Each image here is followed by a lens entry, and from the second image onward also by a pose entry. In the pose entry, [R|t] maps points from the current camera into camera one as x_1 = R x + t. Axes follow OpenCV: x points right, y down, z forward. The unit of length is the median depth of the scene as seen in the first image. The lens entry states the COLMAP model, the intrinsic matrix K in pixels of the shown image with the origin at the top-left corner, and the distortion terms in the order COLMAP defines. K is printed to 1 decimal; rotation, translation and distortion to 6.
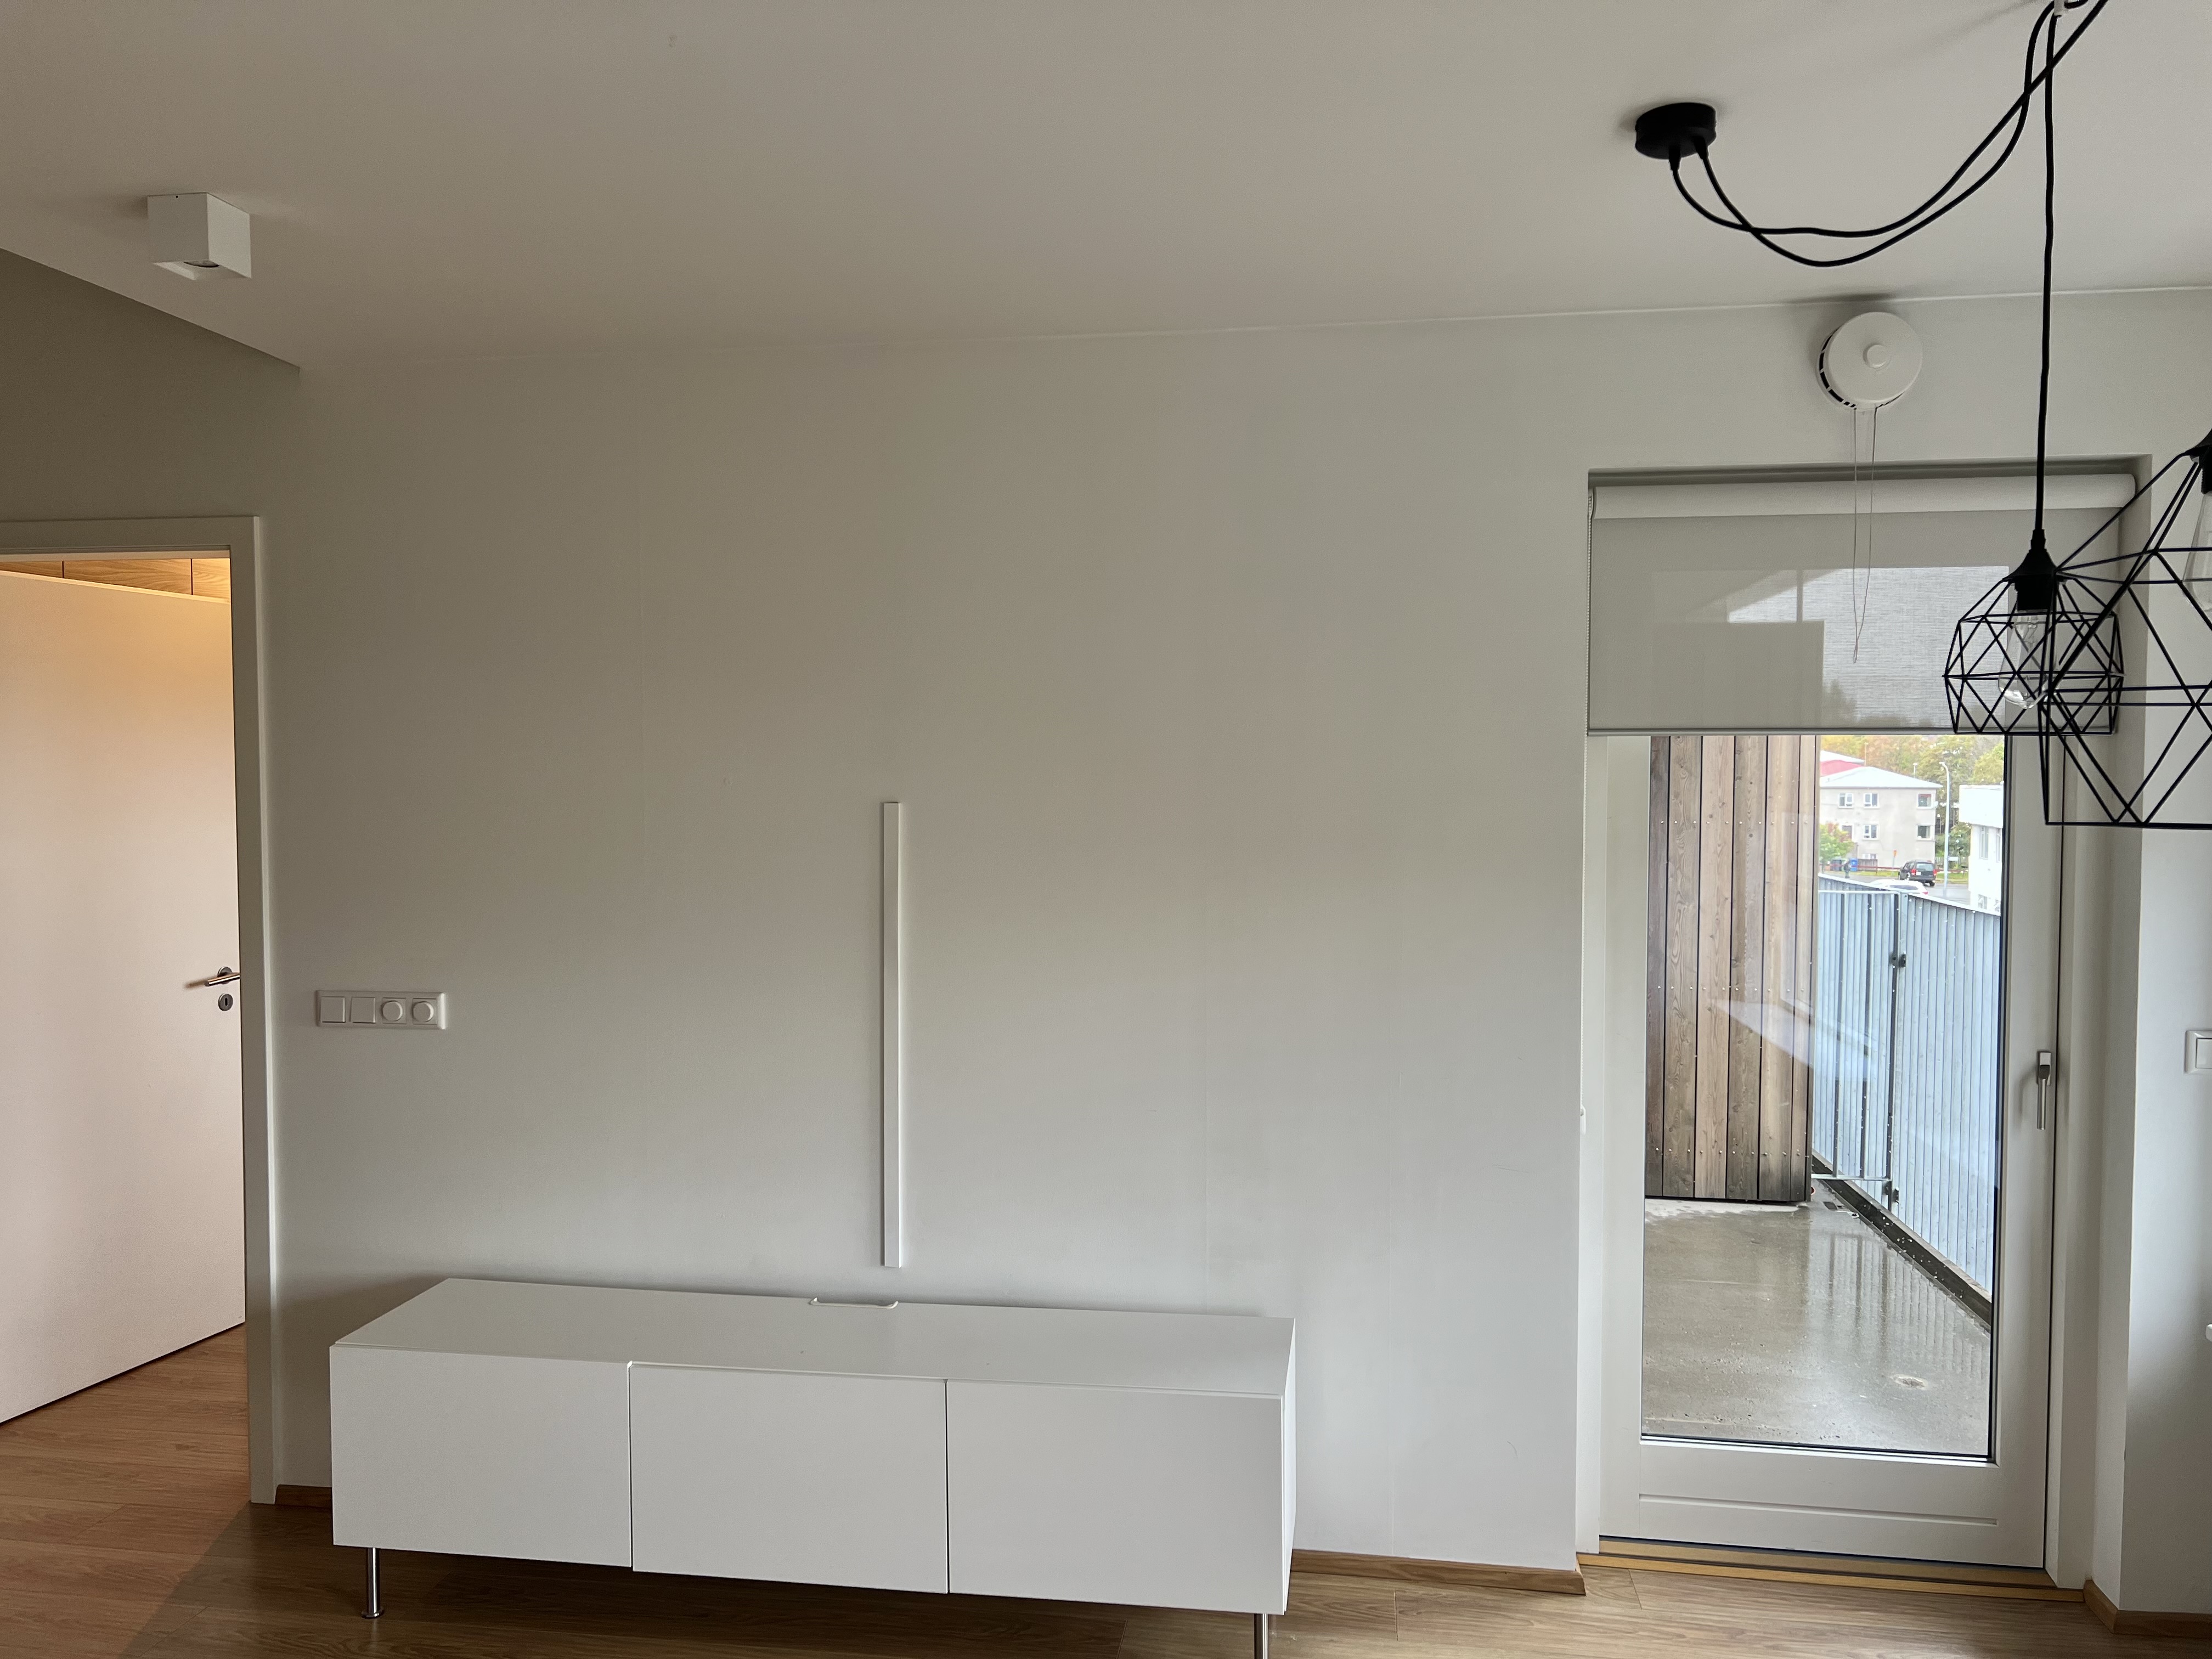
lens RADIAL K [[1660.5, 0, 1104.3], [0, 1660.5, 830.2], [0, 0, 1]] dist [0.014718, 0.004069]
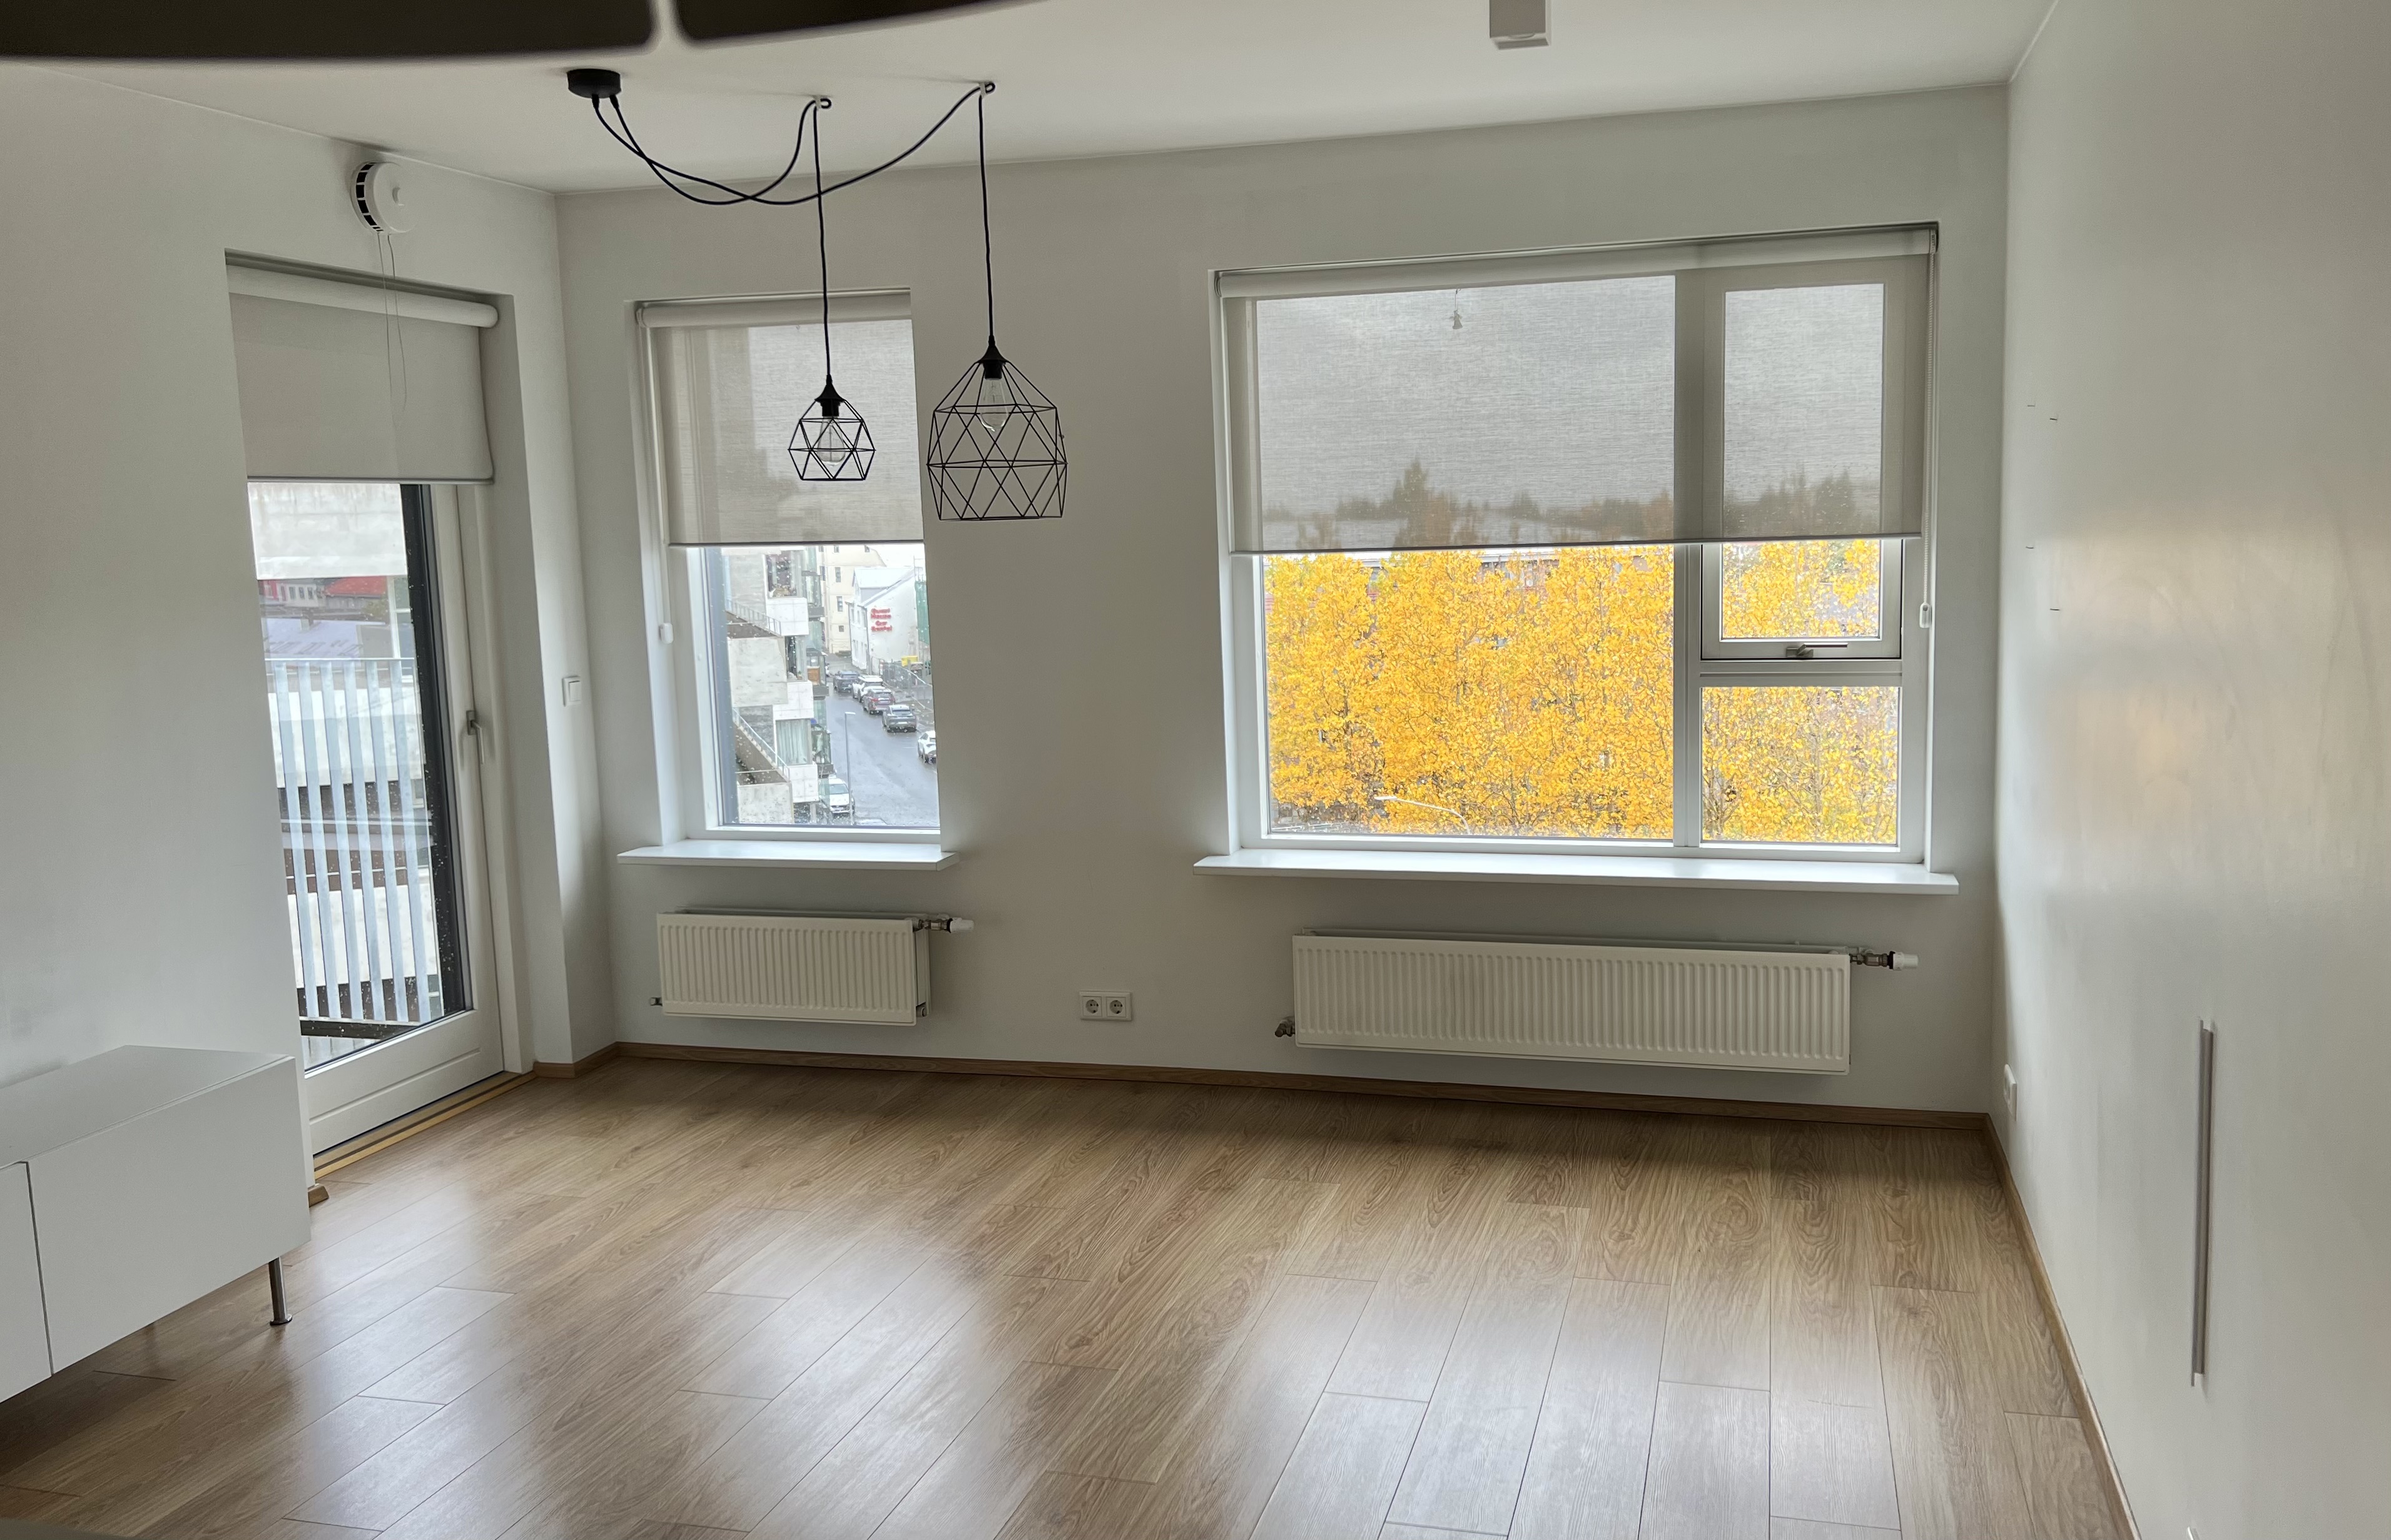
lens RADIAL K [[1970.5, 0, 1197.5], [0, 1970.5, 771.6], [0, 0, 1]] dist [0.005649, 0.001984]
pose [[0.123927, -0.129586, 0.983793, -1.049435], [0.057759, 0.990697, 0.123220, 0.011980], [-0.990609, 0.041552, 0.130259, 0.180982]]
